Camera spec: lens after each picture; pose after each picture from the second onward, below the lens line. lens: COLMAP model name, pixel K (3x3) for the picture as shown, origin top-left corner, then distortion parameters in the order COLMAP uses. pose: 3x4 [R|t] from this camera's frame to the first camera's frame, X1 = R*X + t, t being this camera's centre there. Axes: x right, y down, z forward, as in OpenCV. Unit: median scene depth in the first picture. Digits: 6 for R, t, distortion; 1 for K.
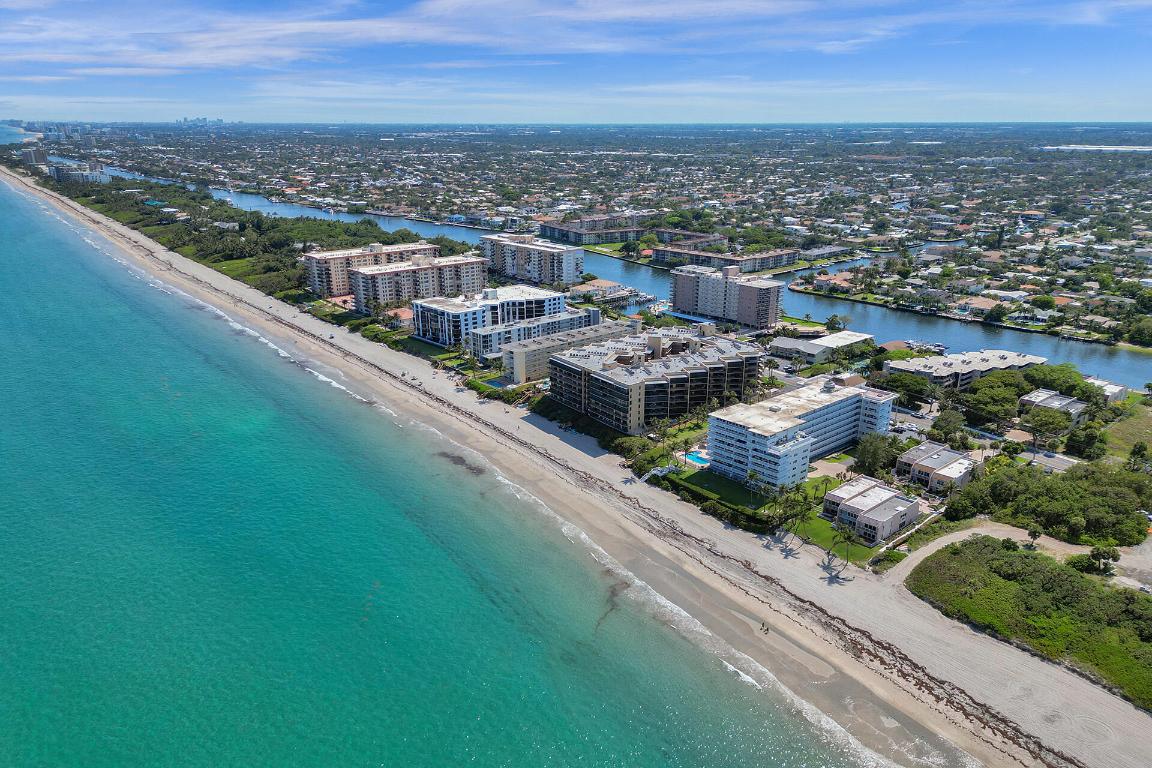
lens RADIAL K [[826.4, 0, 569.9], [0, 826.4, 433.8], [0, 0, 1]] dist [0.086047, -0.101398]
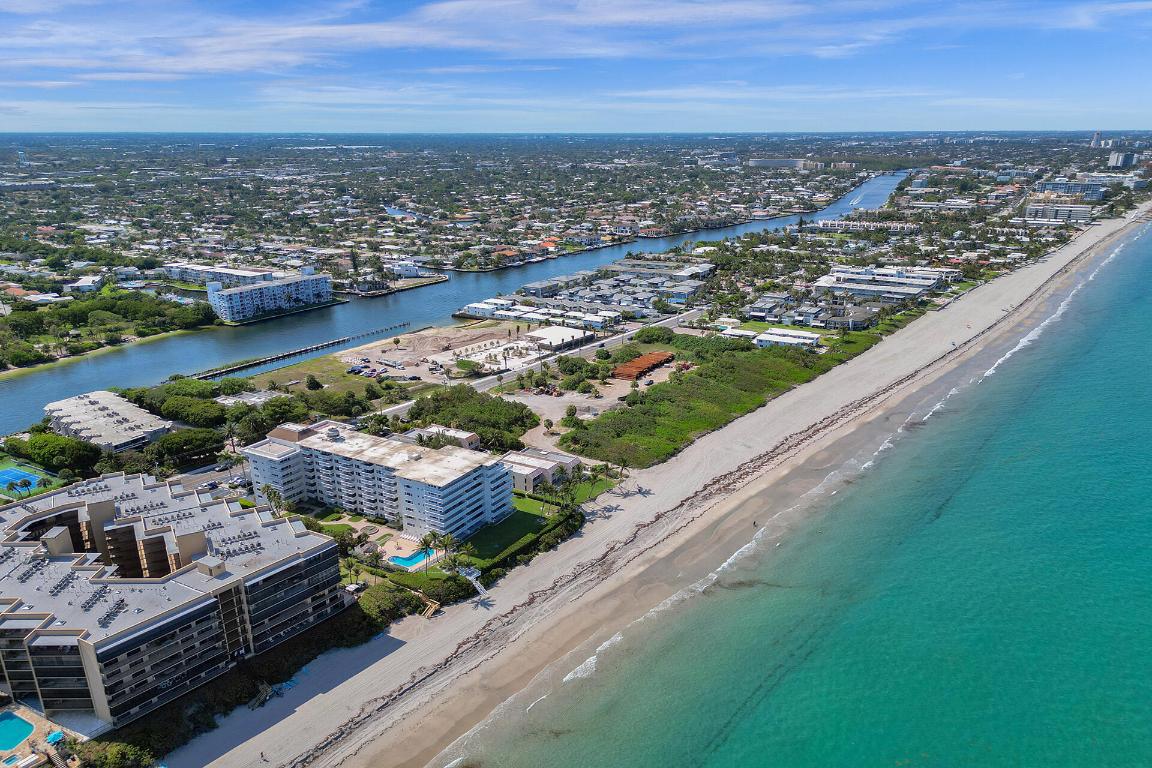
lens RADIAL K [[826.4, 0, 569.9], [0, 826.4, 433.8], [0, 0, 1]] dist [0.086047, -0.101398]
pose [[-0.305671, -0.327317, 0.894108, -0.564065], [0.338950, 0.840129, 0.423434, -0.357417], [-0.889763, 0.432489, -0.145859, 0.952492]]
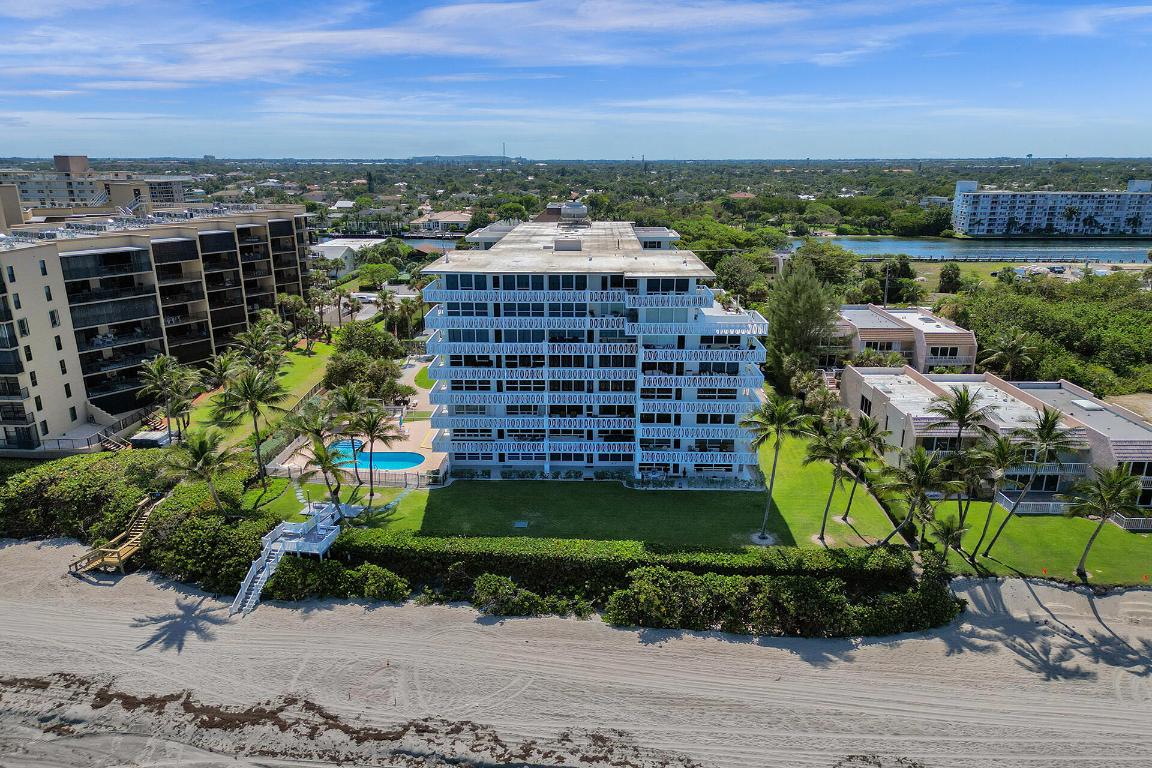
lens RADIAL K [[840.6, 0, 576.3], [0, 840.6, 434.4], [0, 0, 1]] dist [0.026949, -0.003828]
pose [[0.683634, -0.226442, 0.693807, 0.002135], [0.254340, 0.964973, 0.064334, 0.021501], [-0.684073, 0.132482, 0.717281, 0.755101]]
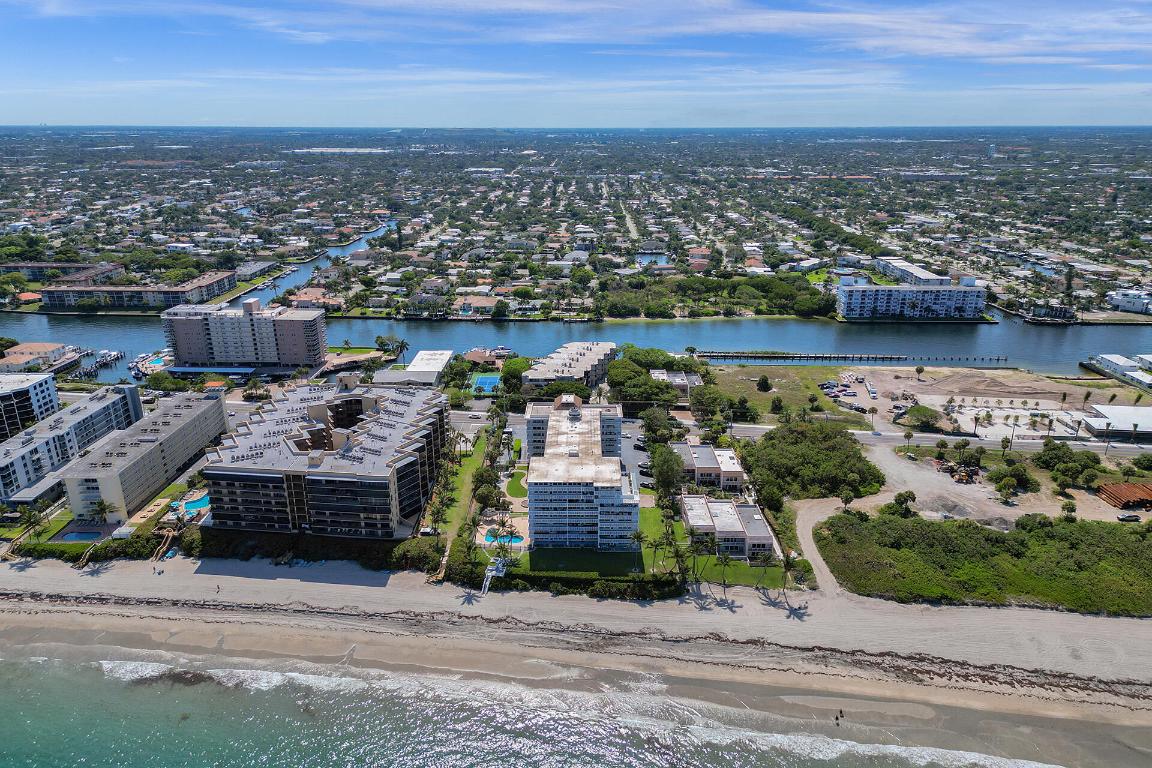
lens RADIAL K [[826.4, 0, 569.9], [0, 826.4, 433.8], [0, 0, 1]] dist [0.086047, -0.101398]
pose [[0.677742, -0.256899, 0.688962, -0.340421], [0.259832, 0.960205, 0.102439, -0.136790], [-0.687861, 0.109587, 0.717522, 0.371467]]
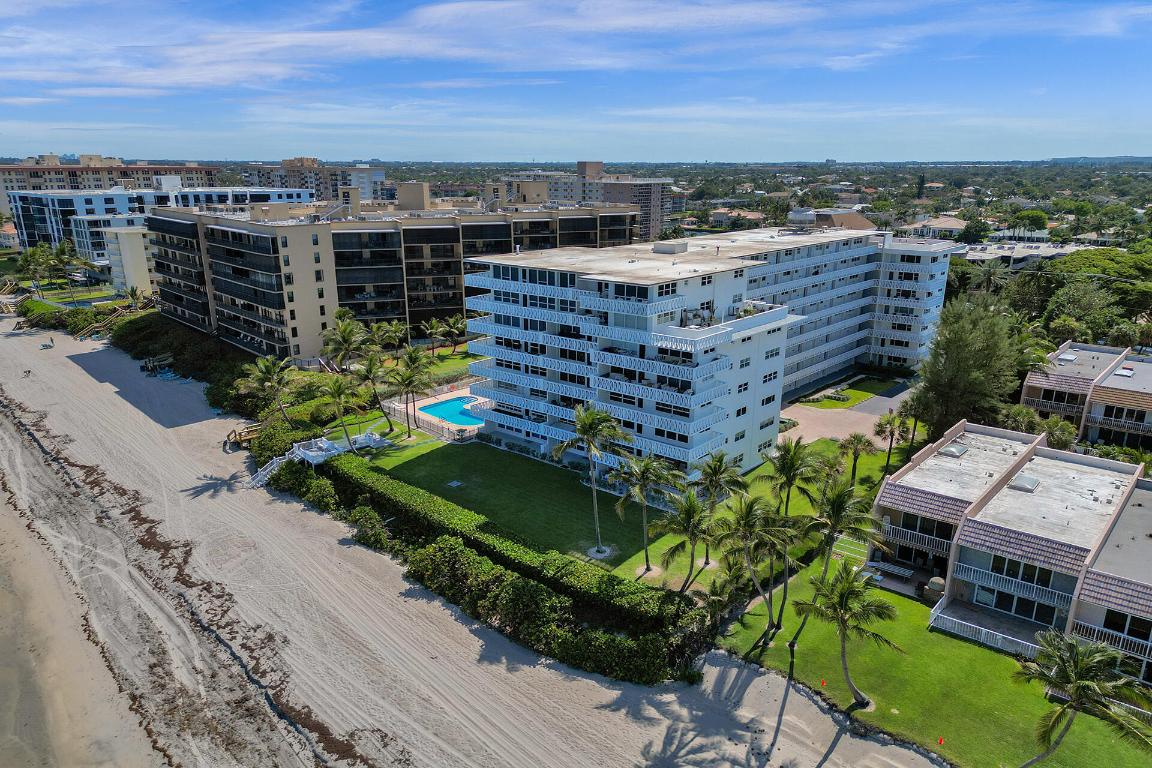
lens RADIAL K [[818.7, 0, 577.4], [0, 818.7, 428.7], [0, 0, 1]] dist [0.036386, -0.001097]
pose [[0.990093, -0.038193, 0.135122, 0.159811], [0.043740, 0.998308, -0.038324, 0.052457], [-0.133429, 0.043855, 0.990088, 0.667392]]
